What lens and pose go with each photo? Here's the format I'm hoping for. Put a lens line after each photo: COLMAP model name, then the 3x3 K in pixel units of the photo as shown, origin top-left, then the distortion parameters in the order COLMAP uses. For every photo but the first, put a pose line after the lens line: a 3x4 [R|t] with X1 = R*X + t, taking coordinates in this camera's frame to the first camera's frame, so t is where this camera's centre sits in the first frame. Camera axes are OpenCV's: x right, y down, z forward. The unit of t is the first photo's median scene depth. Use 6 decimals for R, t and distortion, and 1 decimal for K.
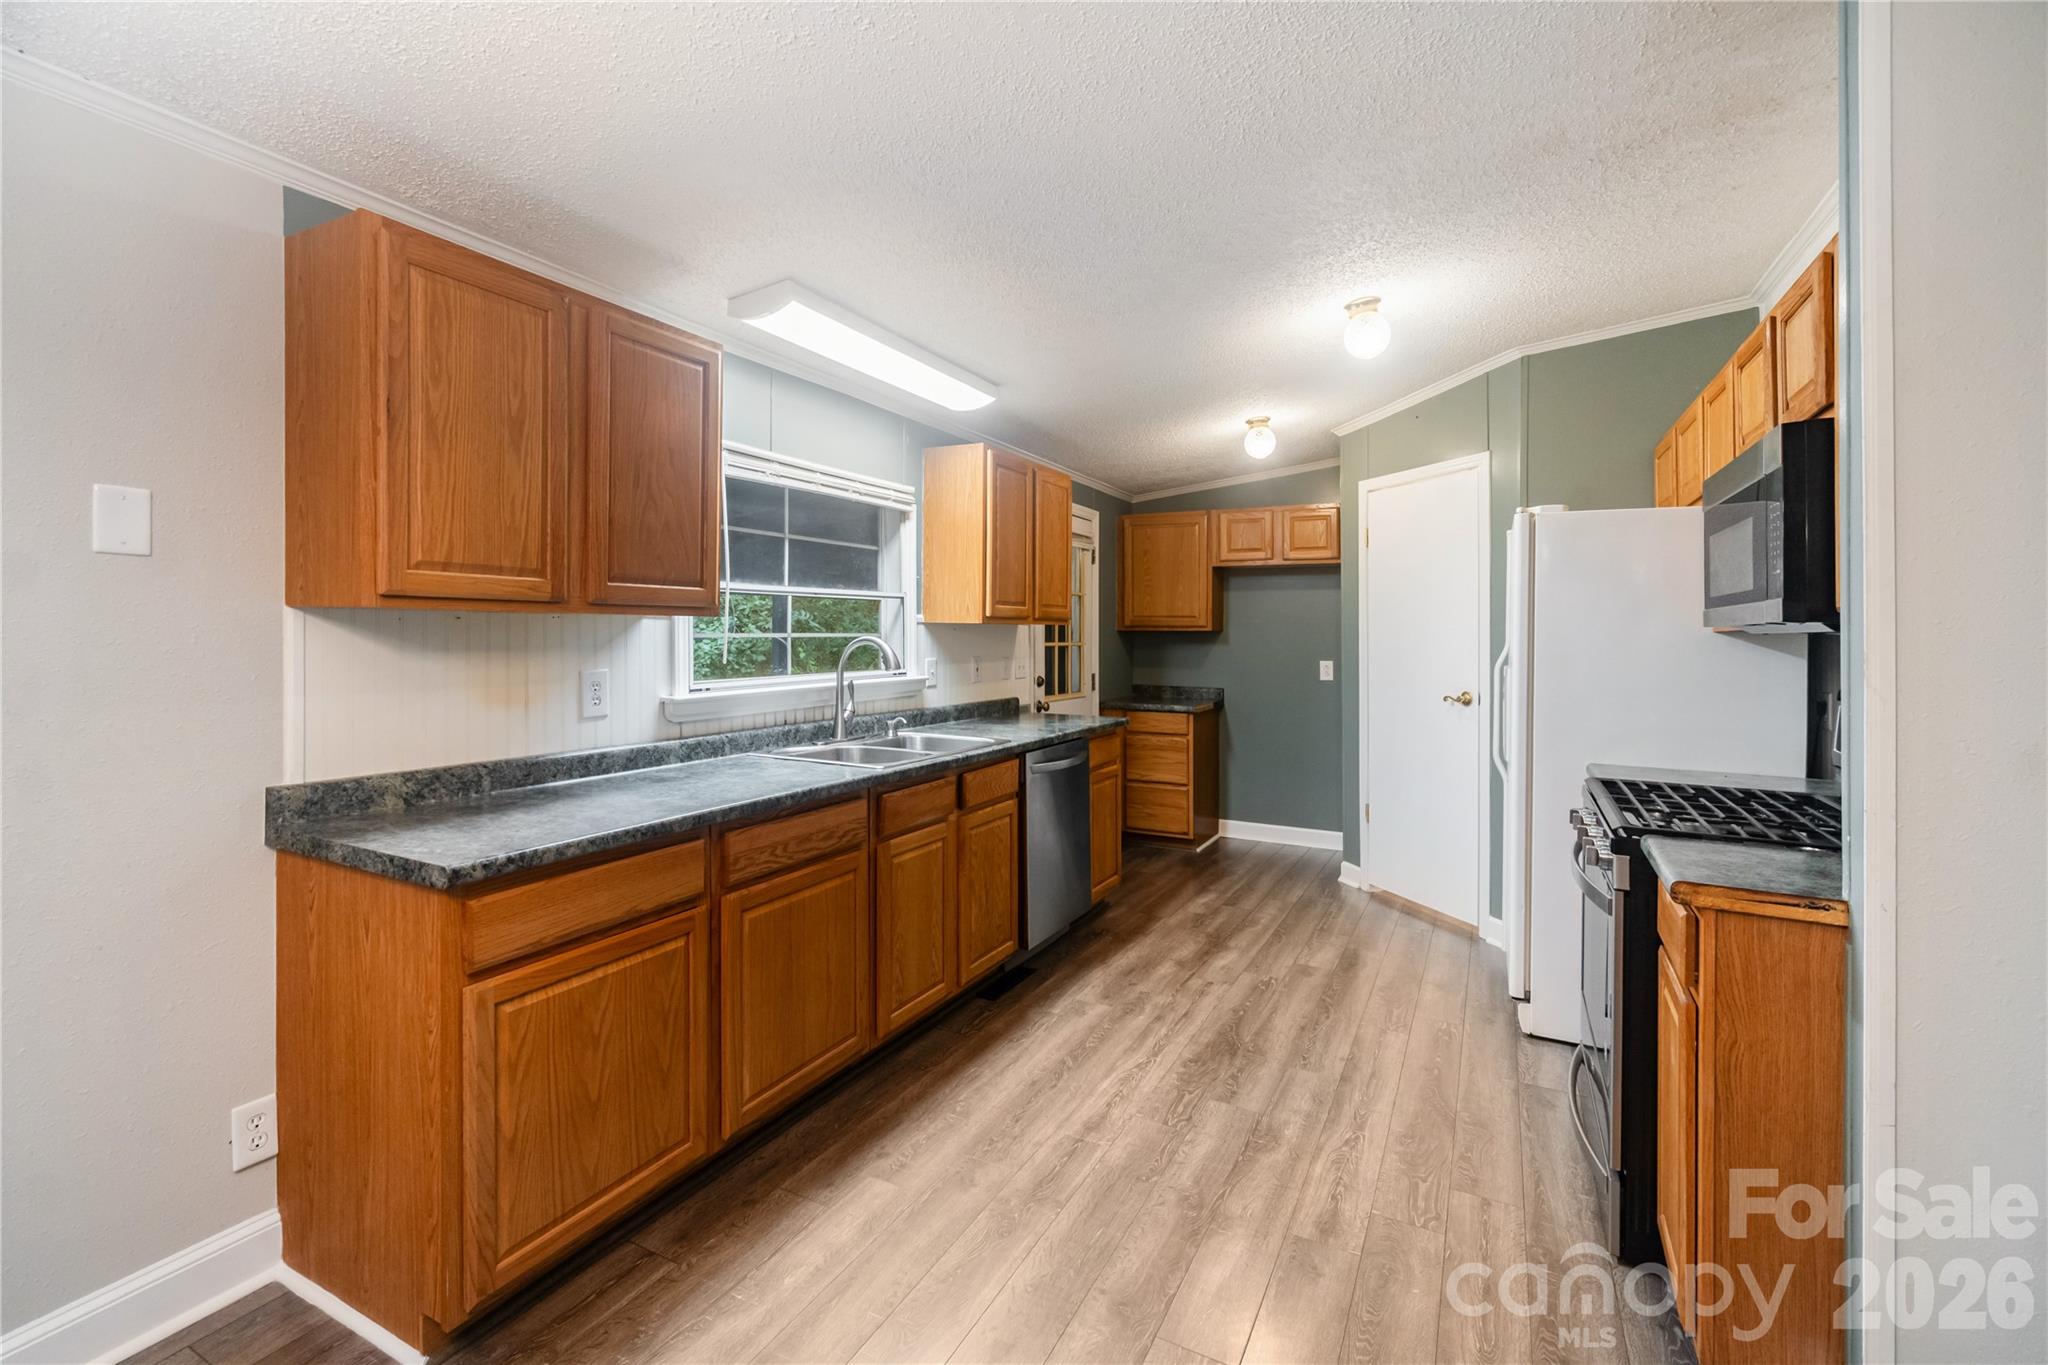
lens RADIAL K [[894.2, 0, 1001.1], [0, 894.2, 637.7], [0, 0, 1]] dist [-0.000607, -0.000230]
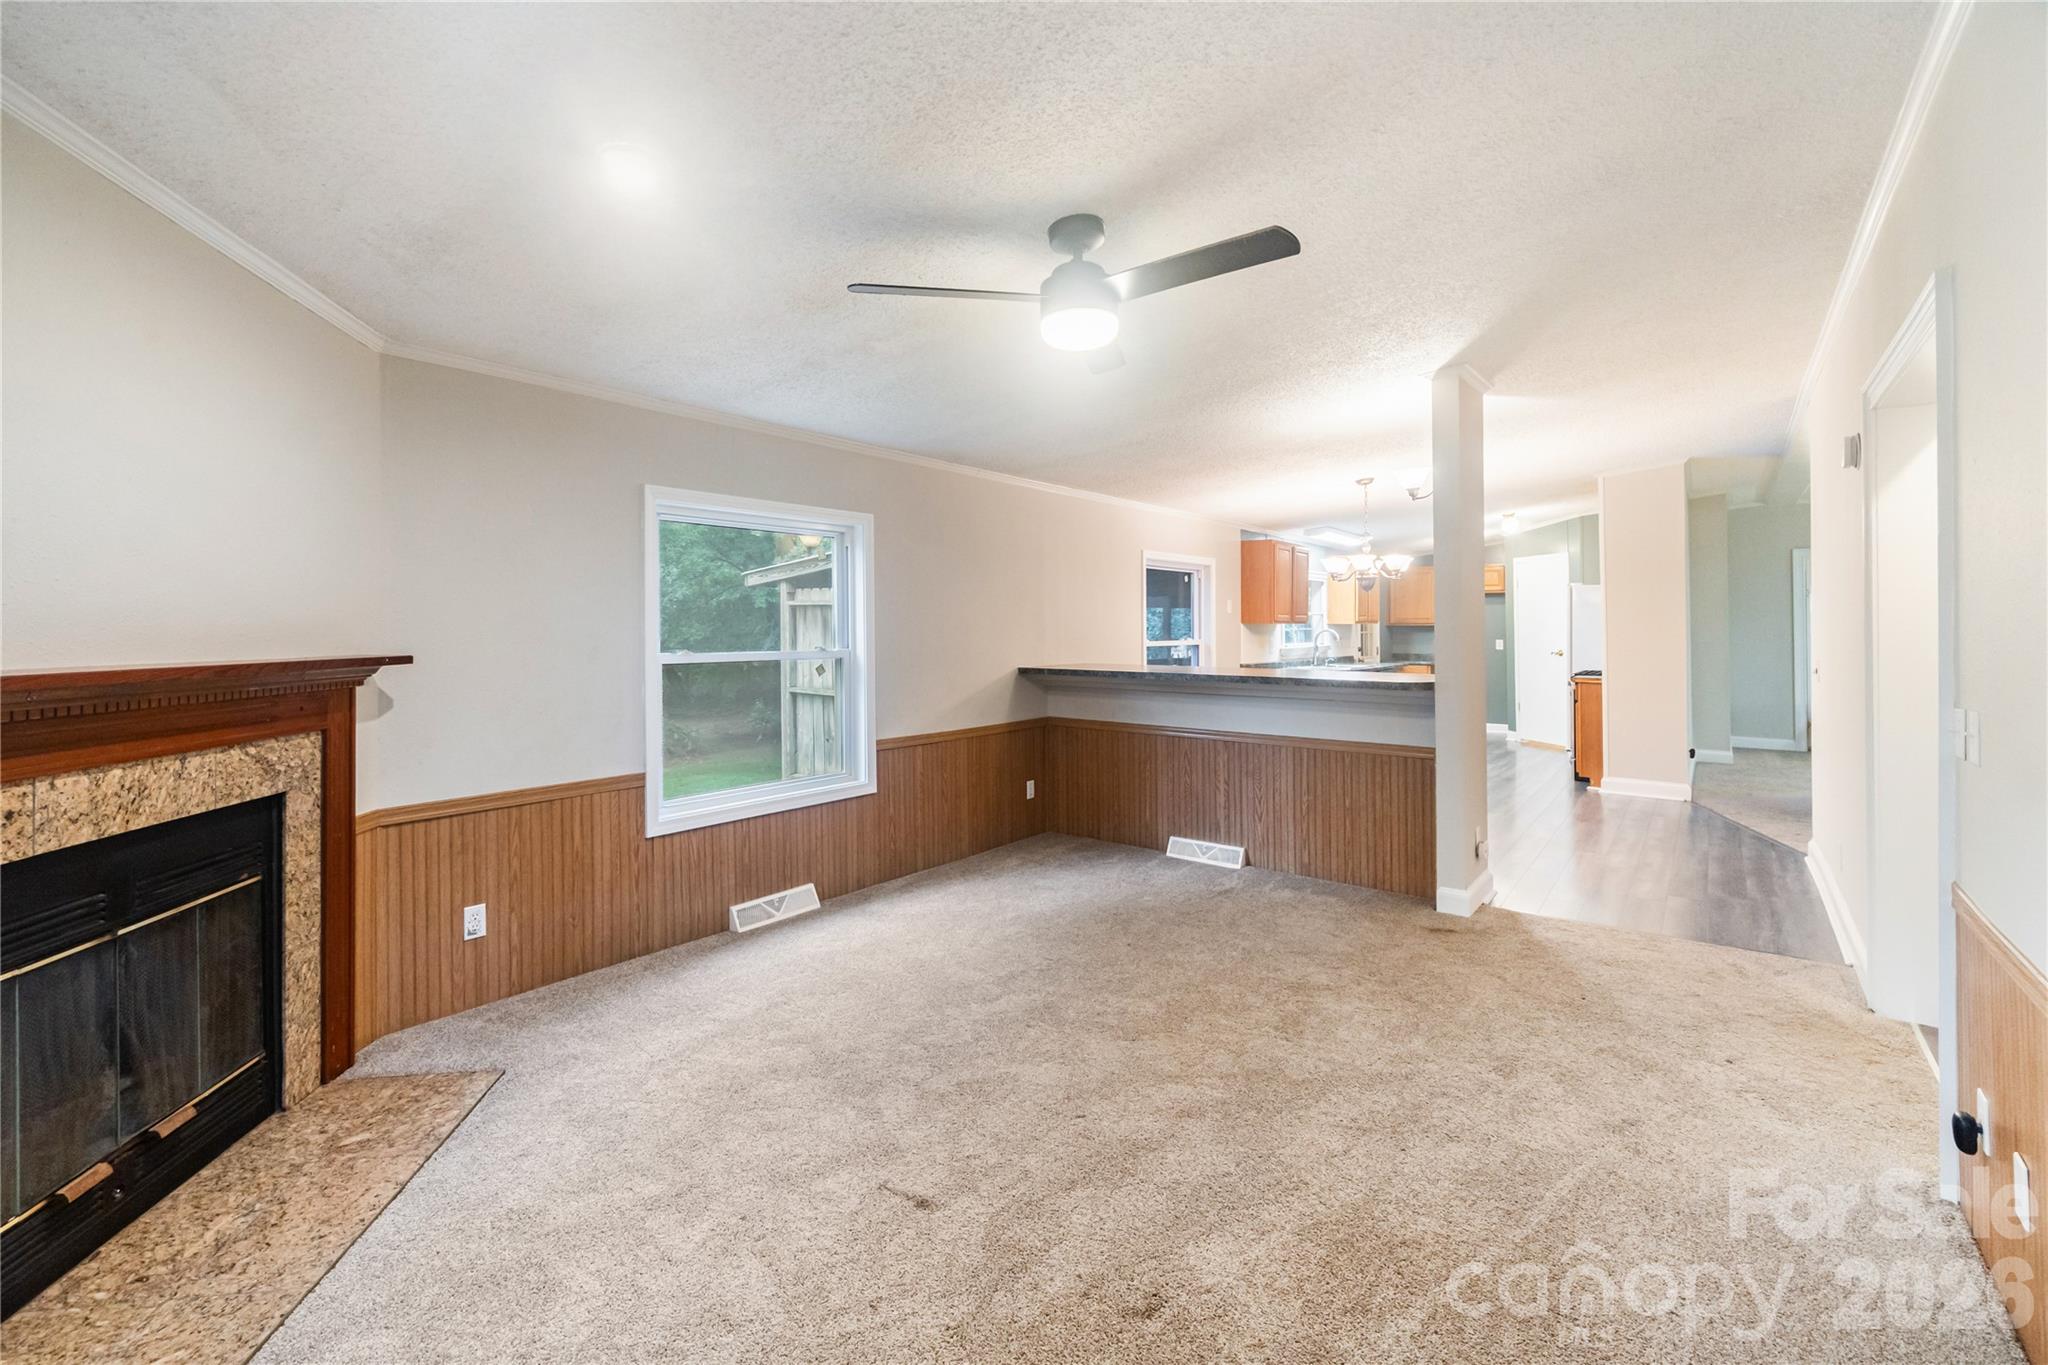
lens RADIAL K [[877.4, 0, 1014.7], [0, 877.4, 628.7], [0, 0, 1]] dist [0.001348, 0.000031]
pose [[0.986295, -0.009860, -0.164697, -0.772694], [0.009459, 0.999950, -0.003219, -0.005092], [0.164721, 0.001617, 0.986339, -2.258966]]
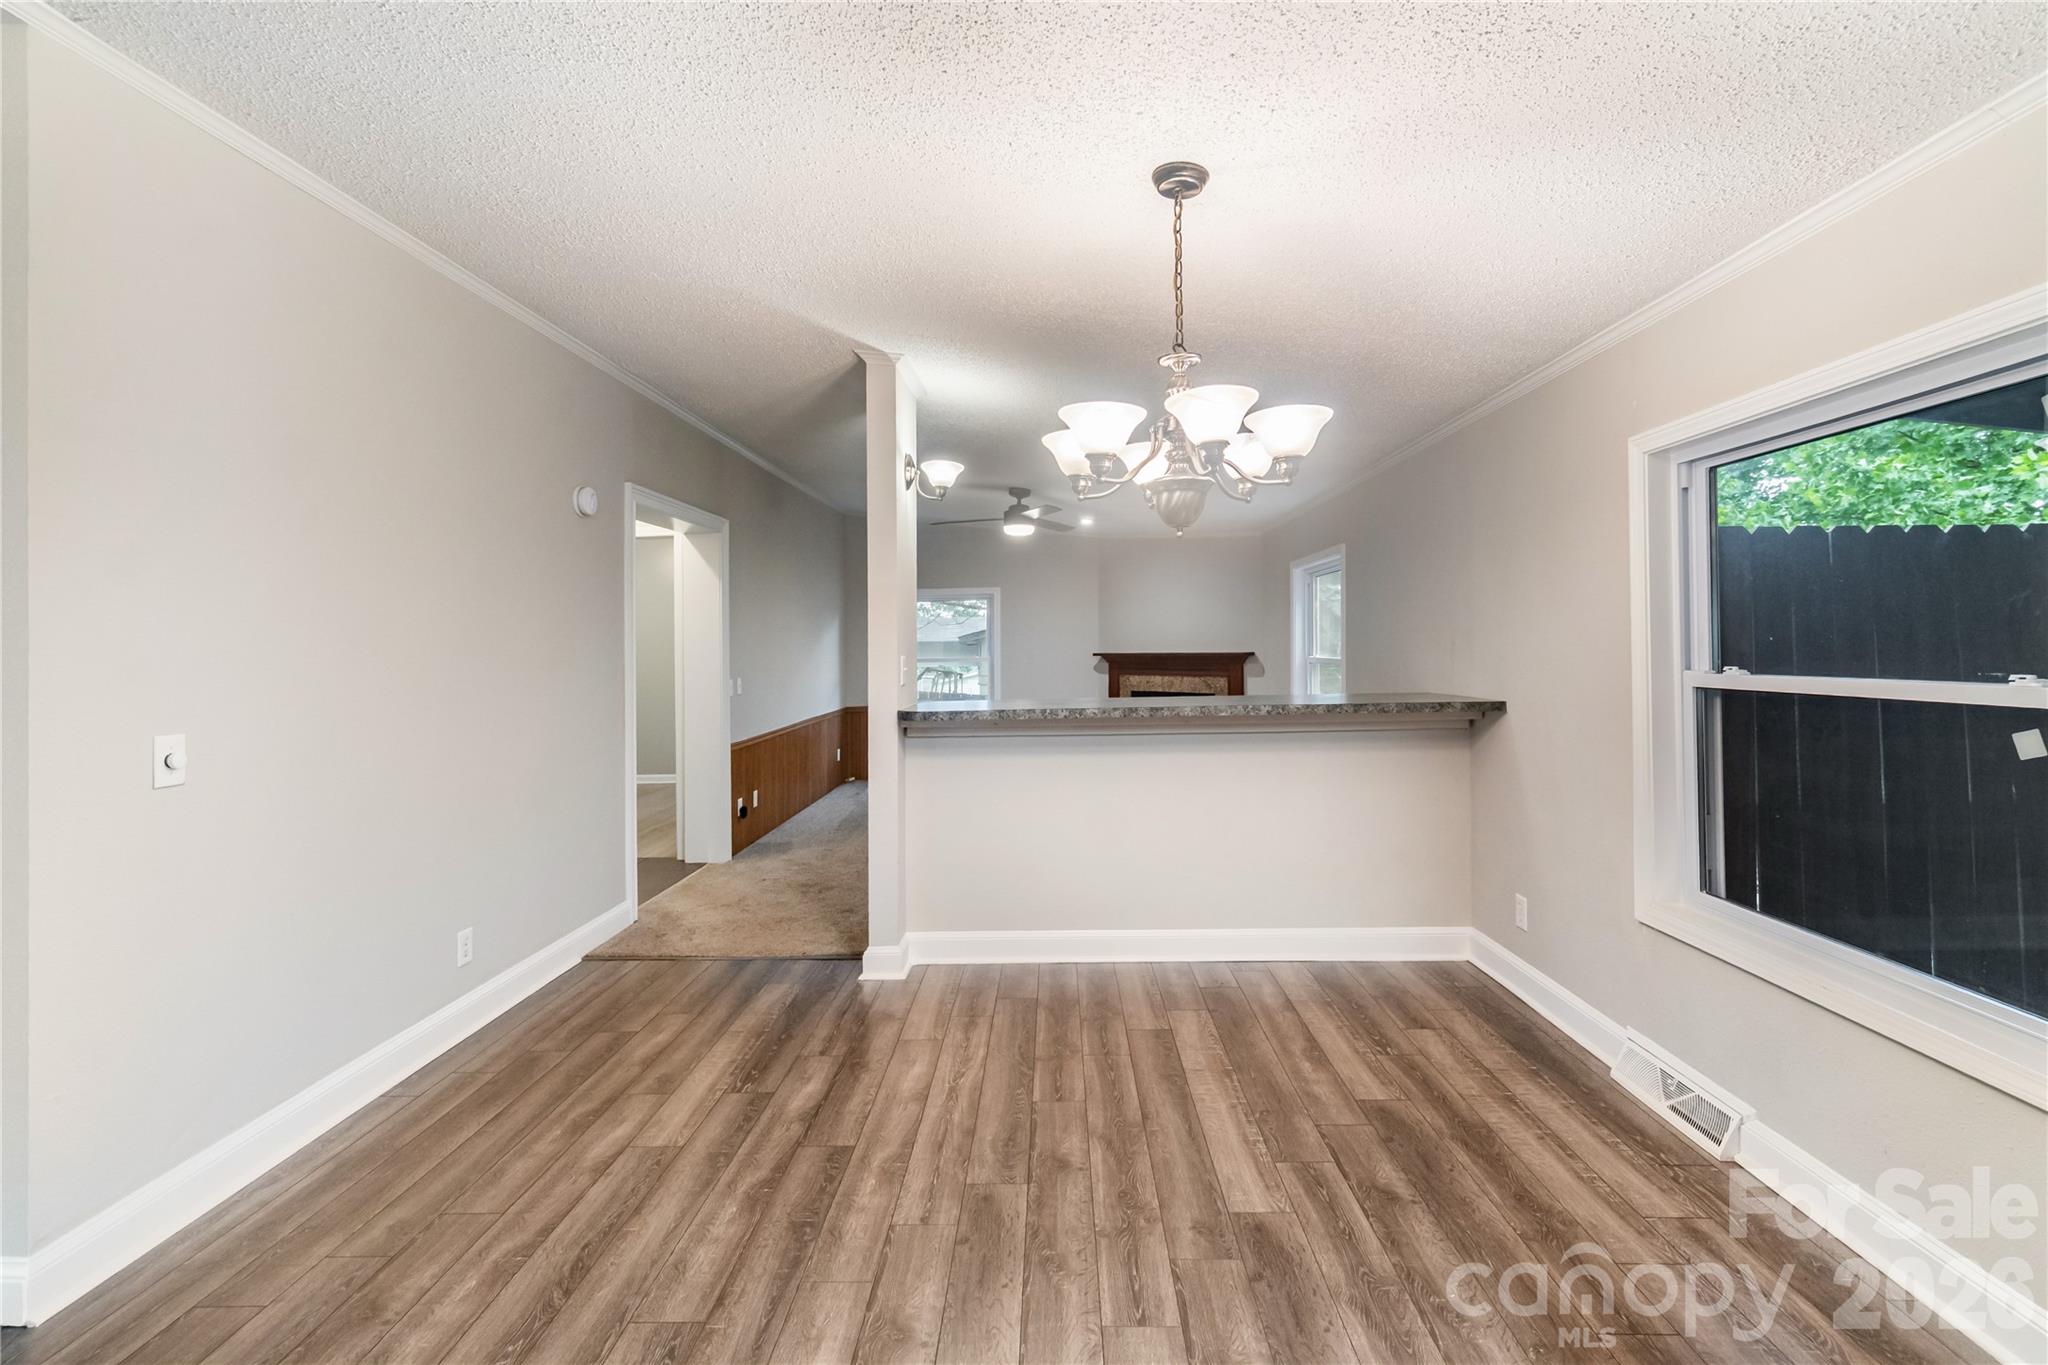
lens RADIAL K [[934.9, 0, 1037.3], [0, 934.9, 676.1], [0, 0, 1]] dist [0.002797, 0.000086]
pose [[-0.888471, 0.018534, -0.458559, 0.166060], [0.006592, 0.999597, 0.027628, 0.003236], [0.458886, 0.021523, -0.888234, 0.620175]]
